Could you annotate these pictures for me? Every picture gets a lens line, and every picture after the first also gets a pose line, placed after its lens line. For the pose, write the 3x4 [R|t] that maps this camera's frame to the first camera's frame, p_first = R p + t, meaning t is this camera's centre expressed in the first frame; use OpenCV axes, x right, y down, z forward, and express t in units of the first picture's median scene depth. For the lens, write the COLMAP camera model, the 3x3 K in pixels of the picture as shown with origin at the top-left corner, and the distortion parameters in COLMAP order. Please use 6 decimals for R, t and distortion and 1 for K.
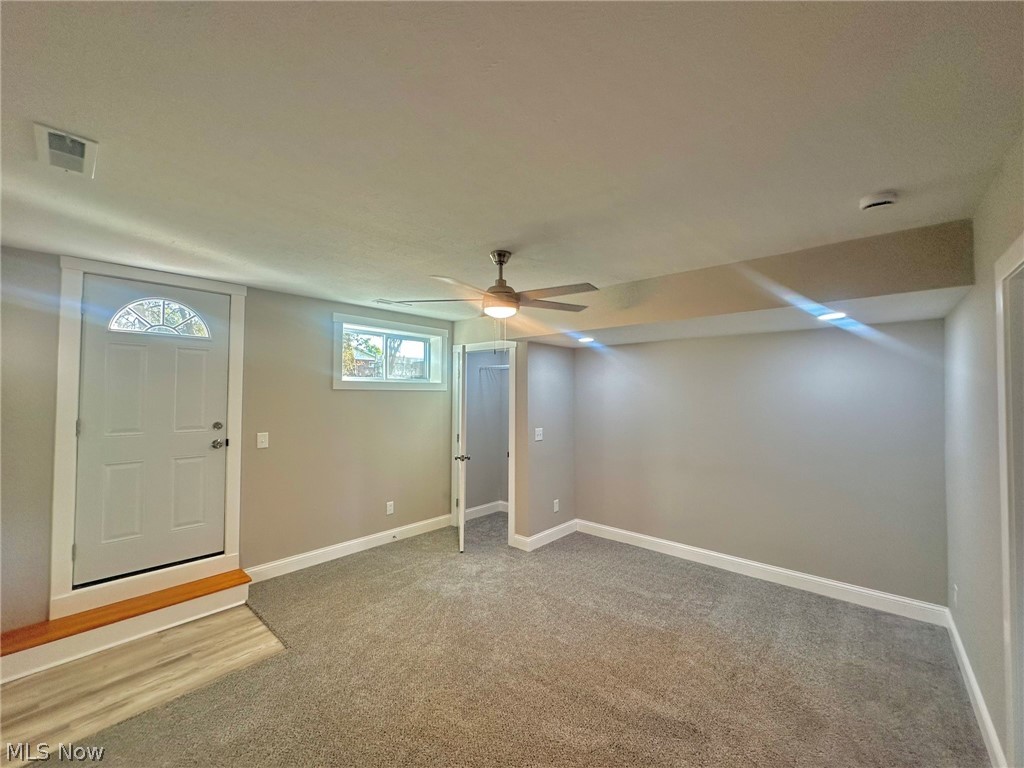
lens RADIAL K [[411.1, 0, 509.6], [0, 411.1, 383.3], [0, 0, 1]] dist [-0.001506, 0.000740]
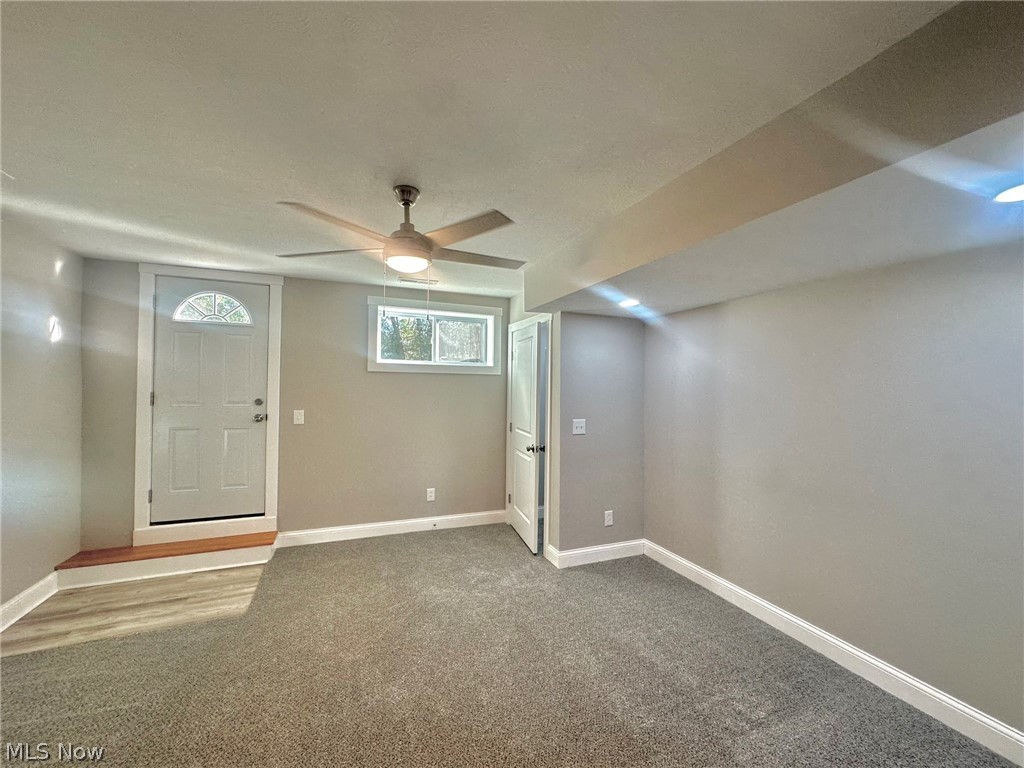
lens RADIAL K [[411.1, 0, 509.6], [0, 411.1, 383.3], [0, 0, 1]] dist [-0.001506, 0.000740]
pose [[0.897271, 0.004792, -0.441454, 0.403540], [0.001676, 0.999897, 0.014260, 0.036651], [0.441477, -0.013535, 0.897171, 0.289263]]
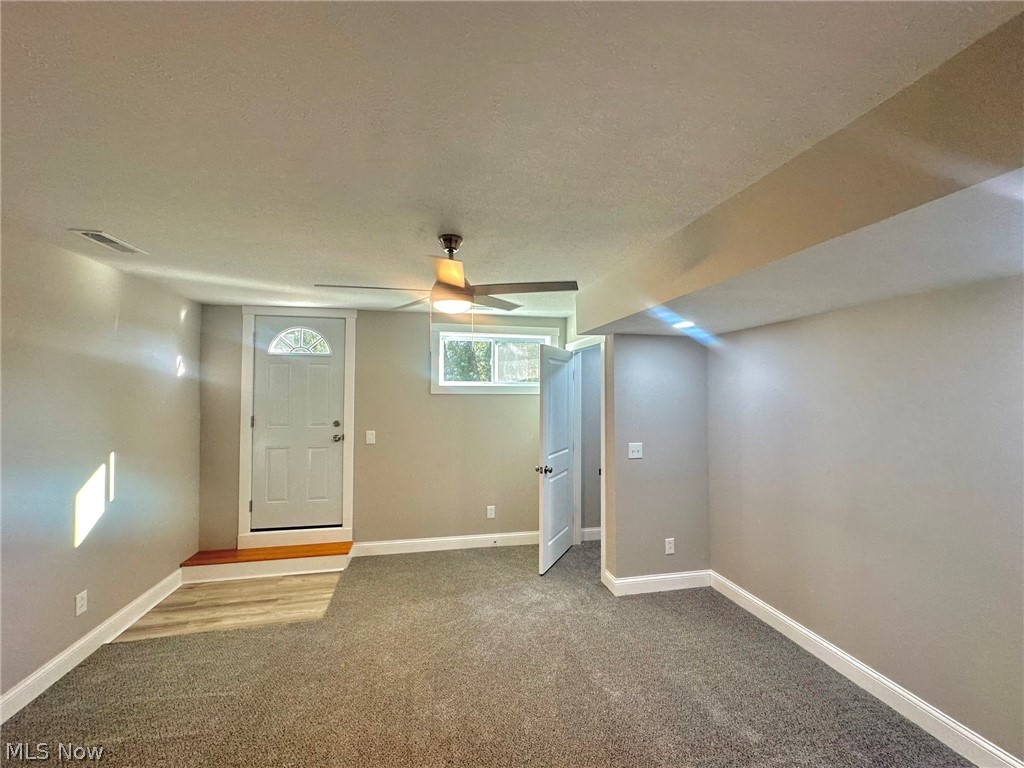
lens RADIAL K [[411.1, 0, 509.6], [0, 411.1, 383.3], [0, 0, 1]] dist [-0.001506, 0.000740]
pose [[0.805347, -0.016534, -0.592572, 0.458295], [0.016549, 0.999848, -0.005406, -0.004744], [0.592572, -0.005453, 0.805499, 0.298686]]
